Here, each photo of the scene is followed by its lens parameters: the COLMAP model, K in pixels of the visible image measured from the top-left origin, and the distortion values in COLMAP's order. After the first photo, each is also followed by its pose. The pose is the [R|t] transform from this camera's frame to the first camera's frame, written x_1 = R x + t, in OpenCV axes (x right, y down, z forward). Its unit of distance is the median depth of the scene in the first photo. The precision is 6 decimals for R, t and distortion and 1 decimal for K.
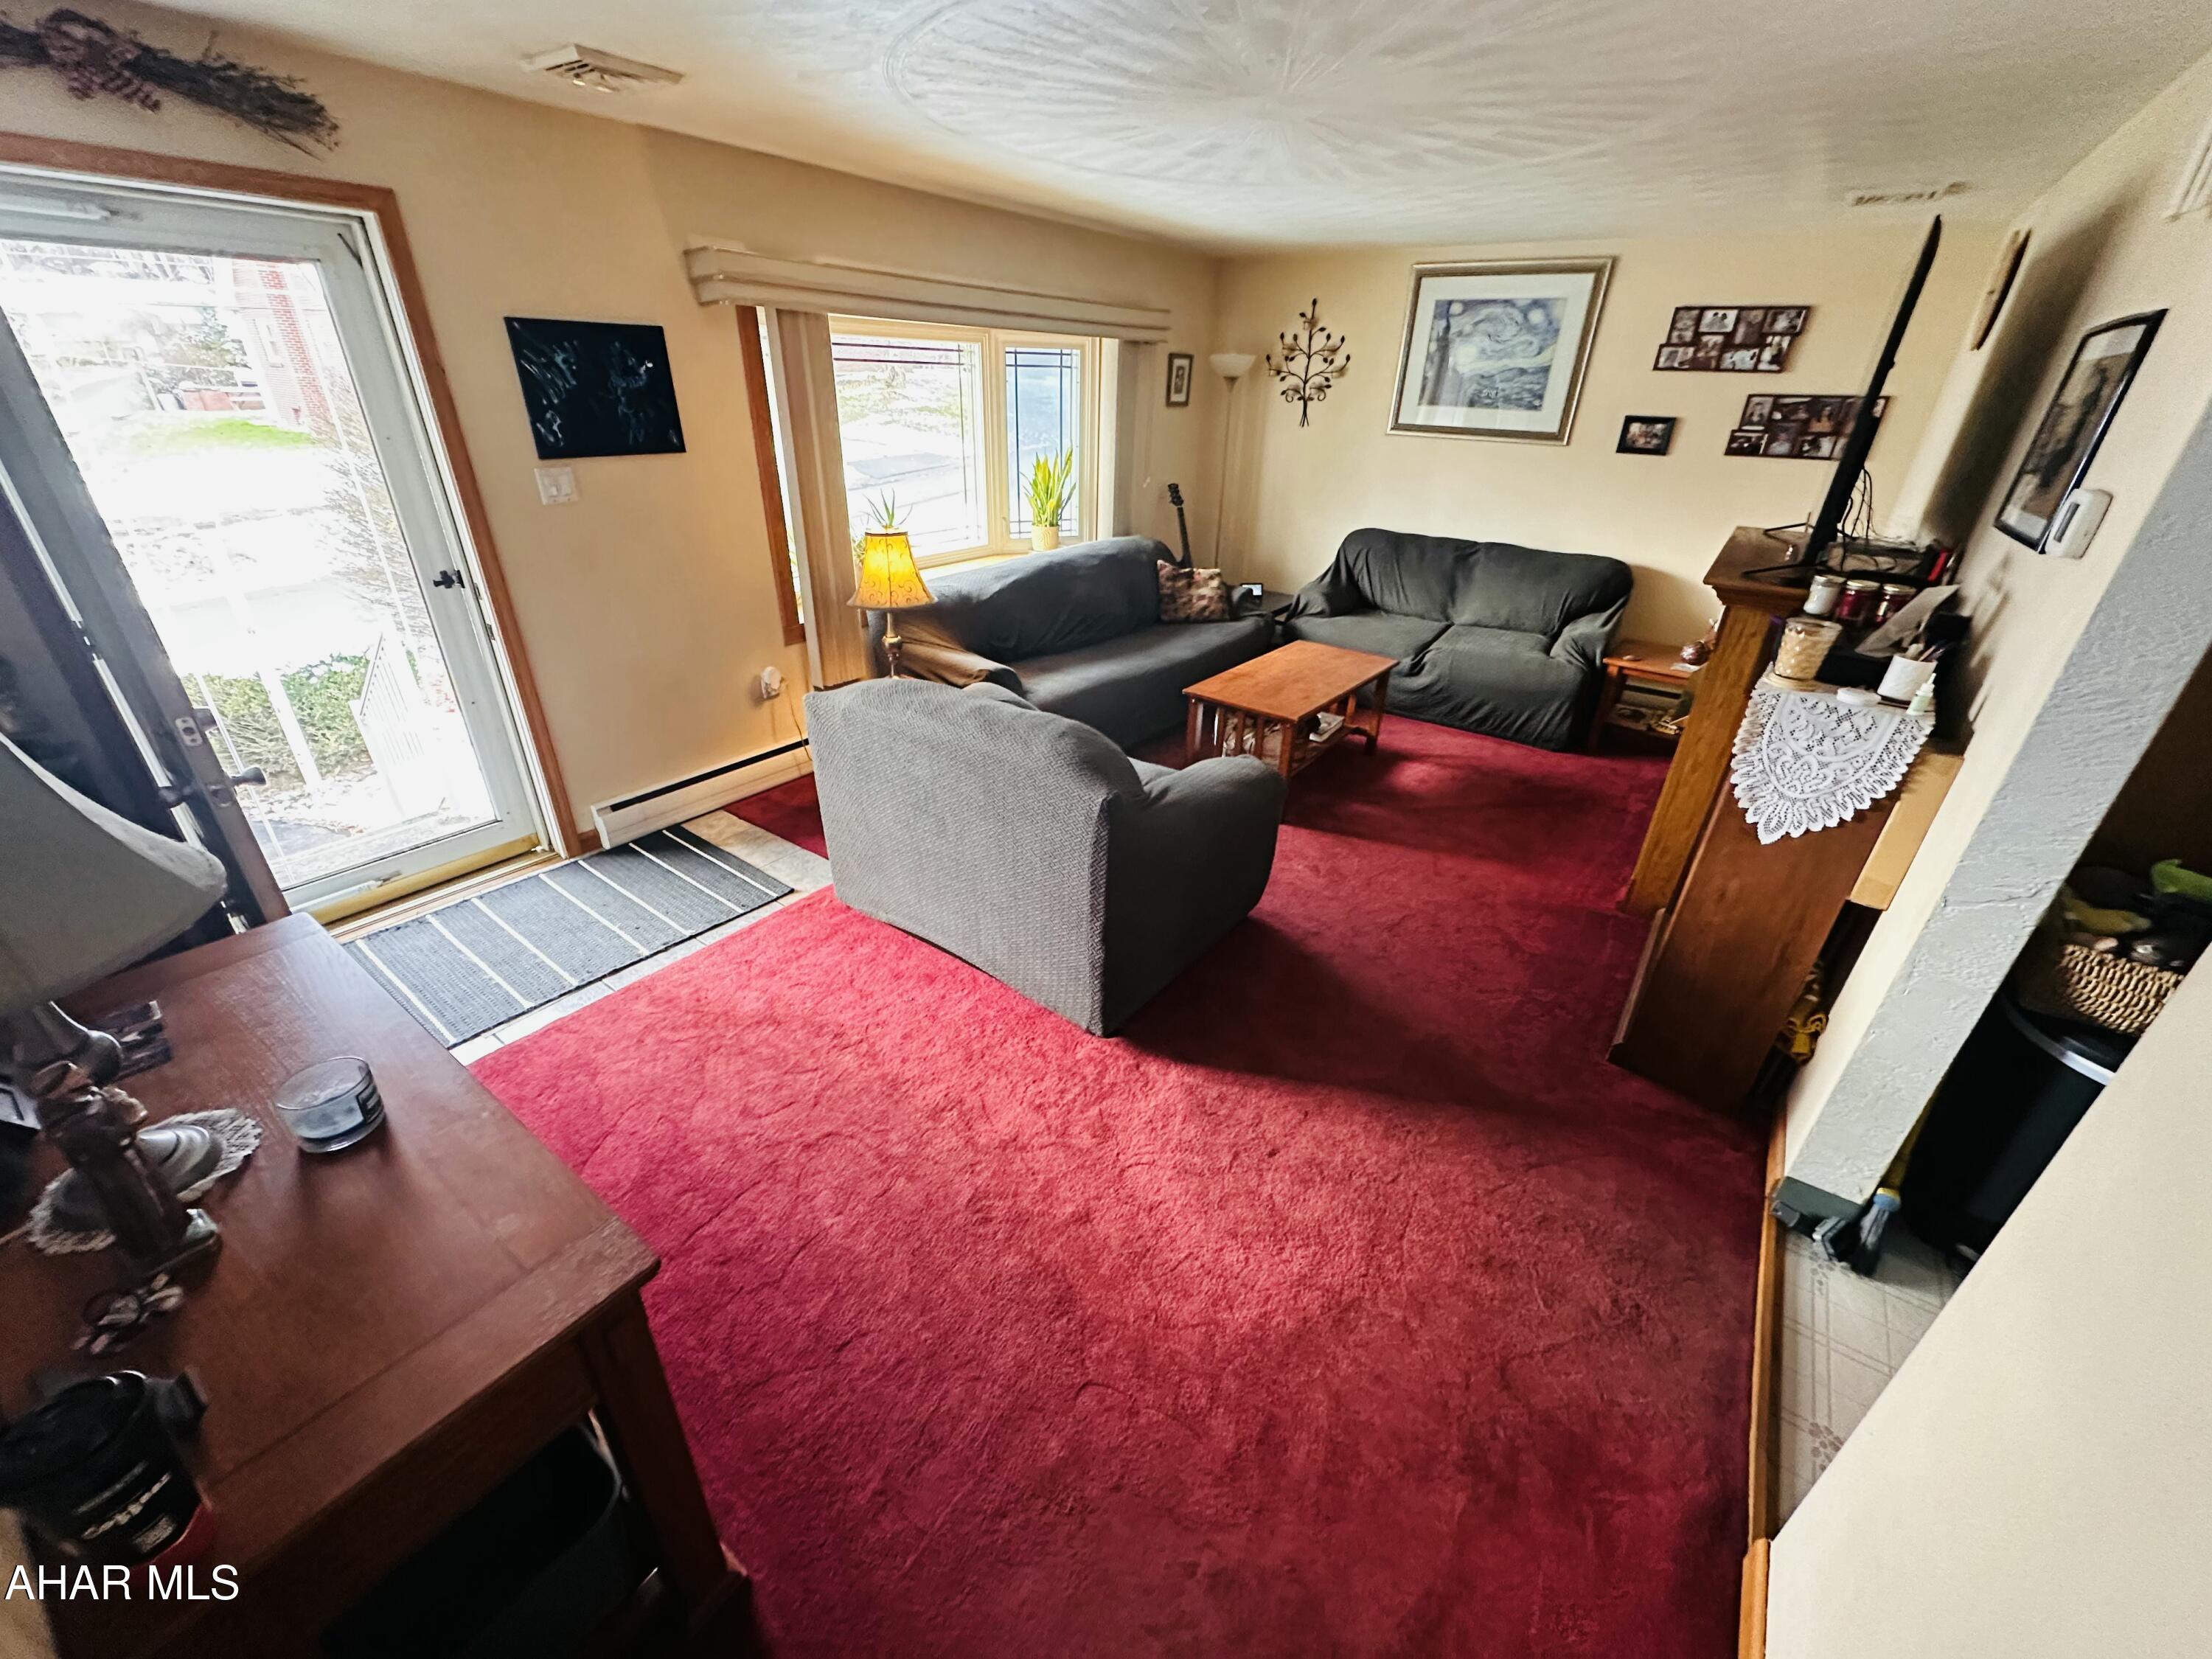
lens RADIAL K [[877.9, 0, 1105.7], [0, 877.9, 826.8], [0, 0, 1]] dist [-0.000022, -0.000052]
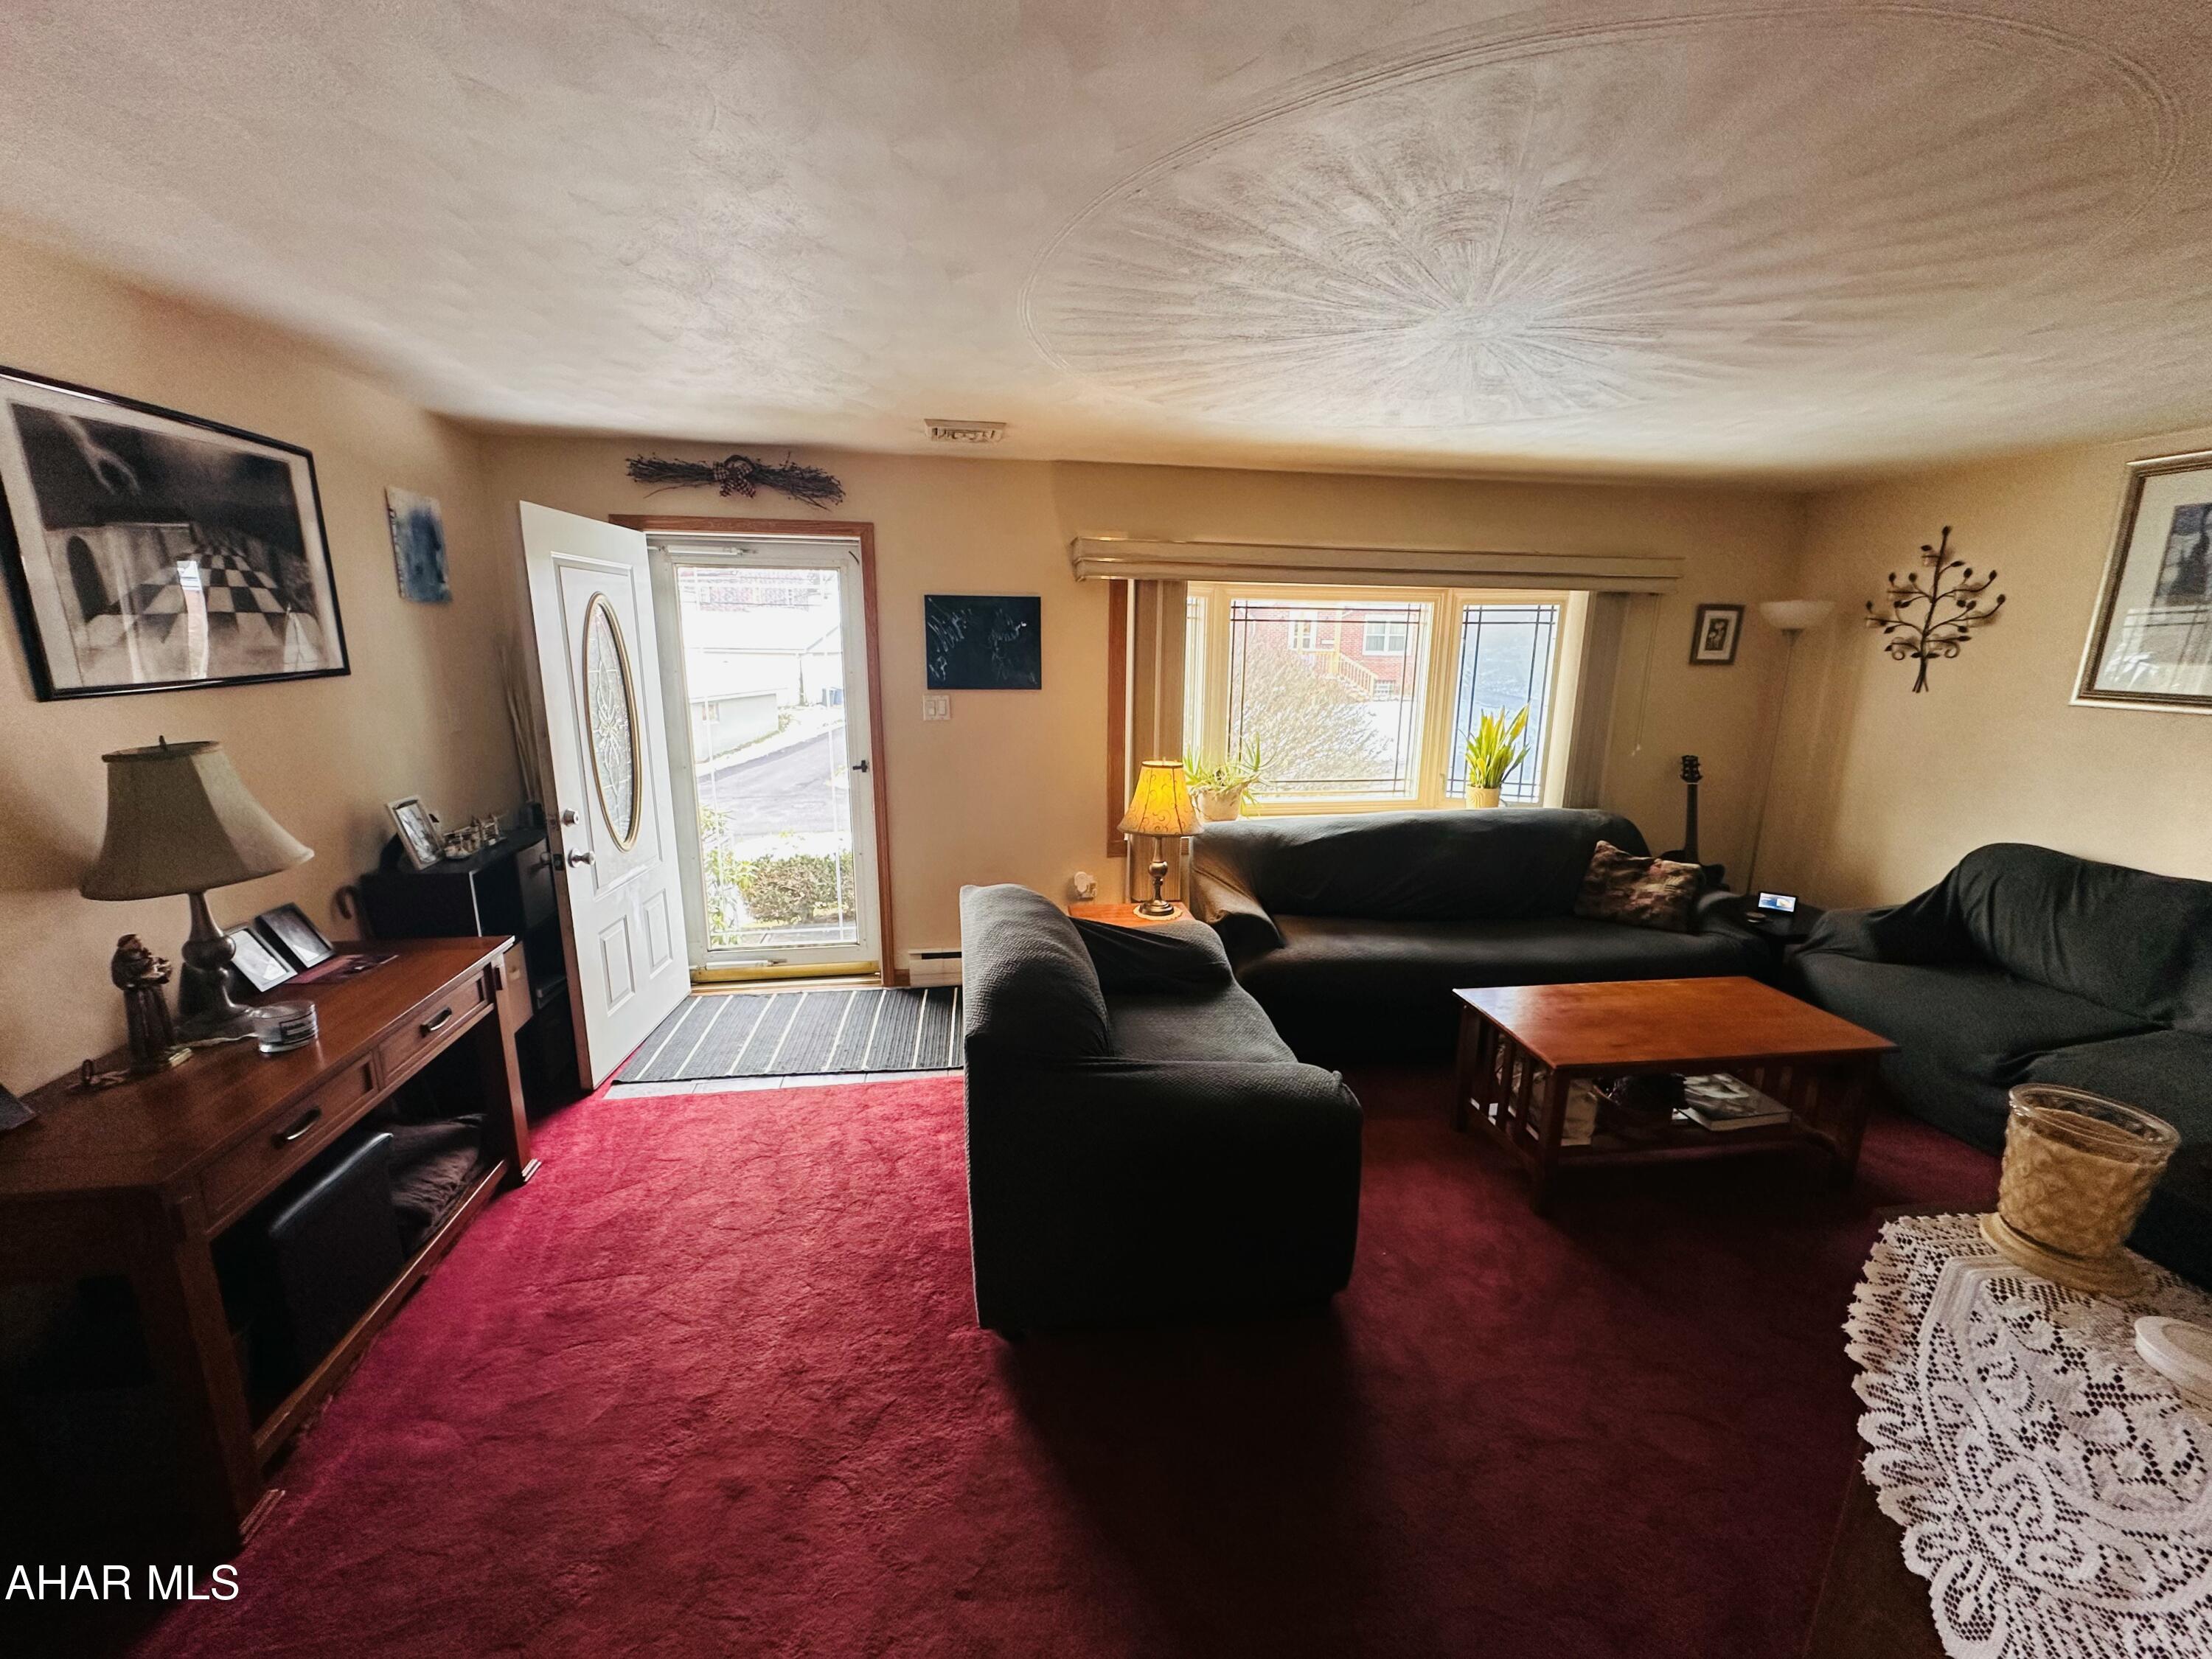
lens RADIAL K [[877.9, 0, 1111.6], [0, 877.9, 828.7], [0, 0, 1]] dist [-0.000022, -0.000052]
pose [[0.713469, 0.131575, -0.688222, 0.375522], [-0.313445, 0.938387, -0.145541, -0.078841], [0.626669, 0.319559, 0.710752, 0.206463]]
